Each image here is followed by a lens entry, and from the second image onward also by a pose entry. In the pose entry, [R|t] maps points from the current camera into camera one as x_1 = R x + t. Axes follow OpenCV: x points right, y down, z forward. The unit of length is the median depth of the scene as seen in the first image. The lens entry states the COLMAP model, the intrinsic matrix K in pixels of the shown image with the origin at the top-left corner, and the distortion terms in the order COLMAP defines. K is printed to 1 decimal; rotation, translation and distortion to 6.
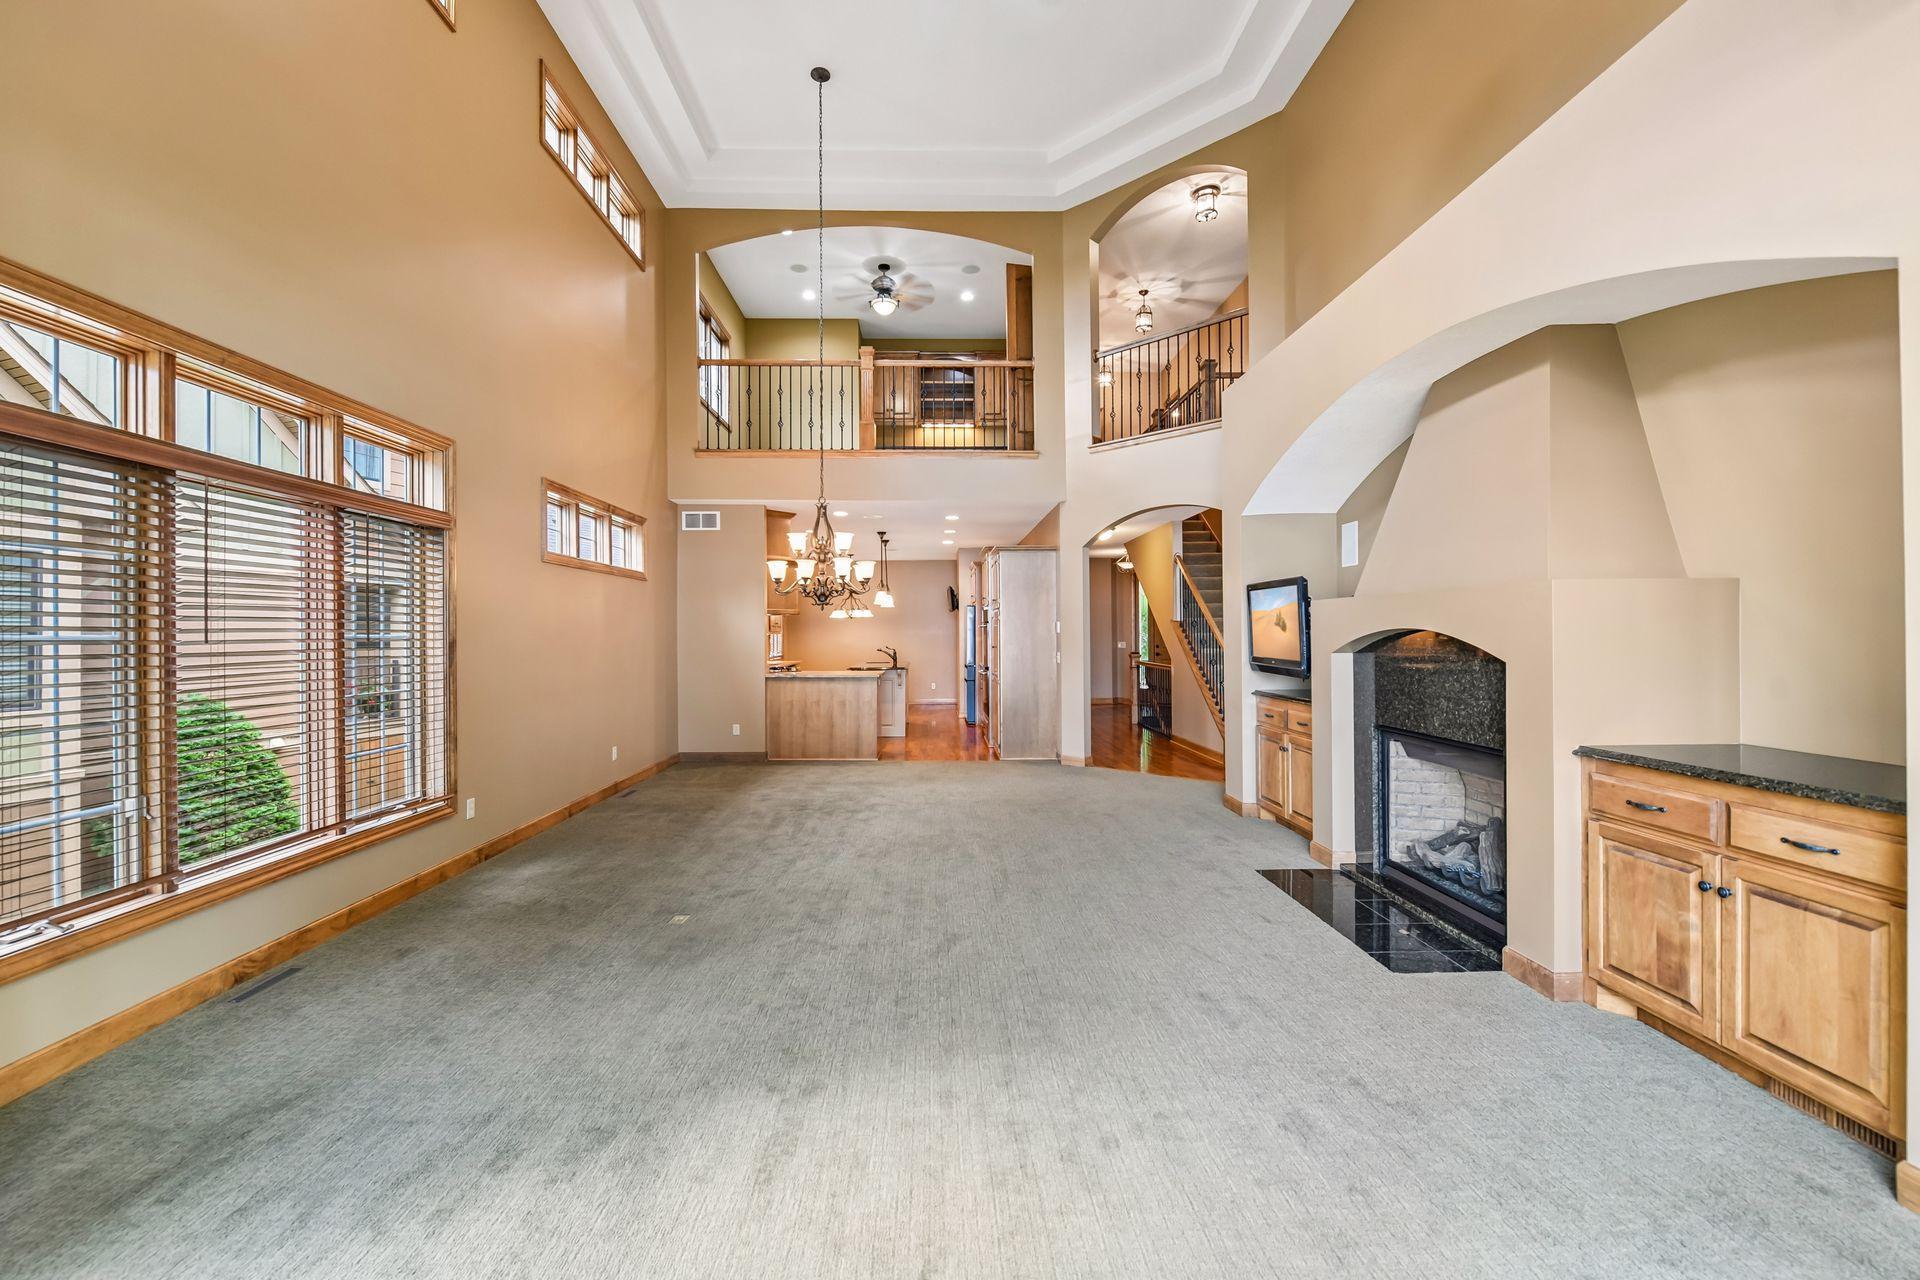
lens RADIAL K [[744.9, 0, 950.1], [0, 744.9, 634.8], [0, 0, 1]] dist [0.000740, -0.006376]
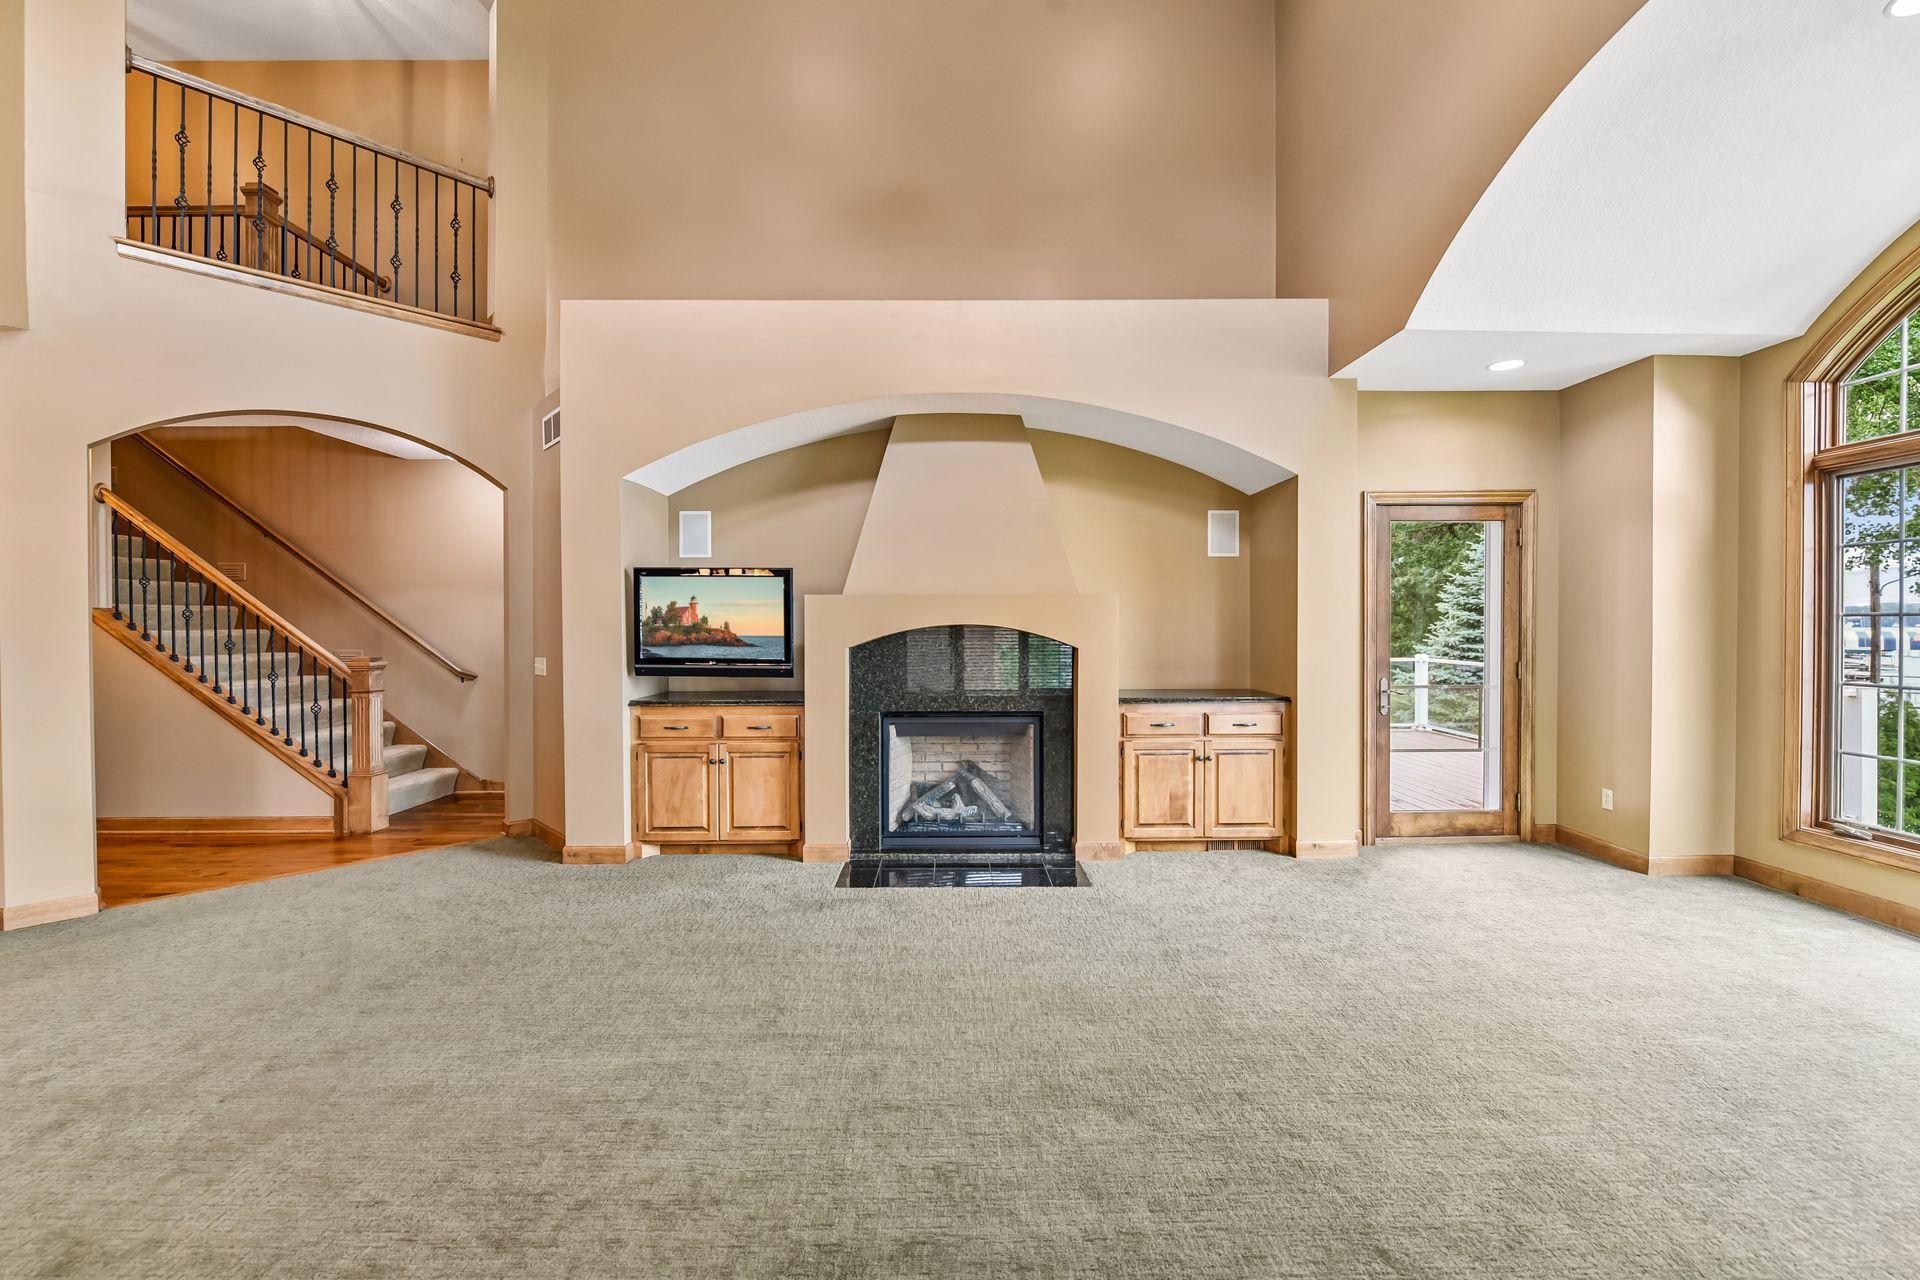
lens RADIAL K [[744.9, 0, 950.1], [0, 744.9, 634.8], [0, 0, 1]] dist [0.000740, -0.006376]
pose [[0.027832, 0.007604, 0.999584, -0.823941], [0.002390, 0.999968, -0.007673, 0.023970], [-0.999610, 0.002602, 0.027813, 1.376278]]
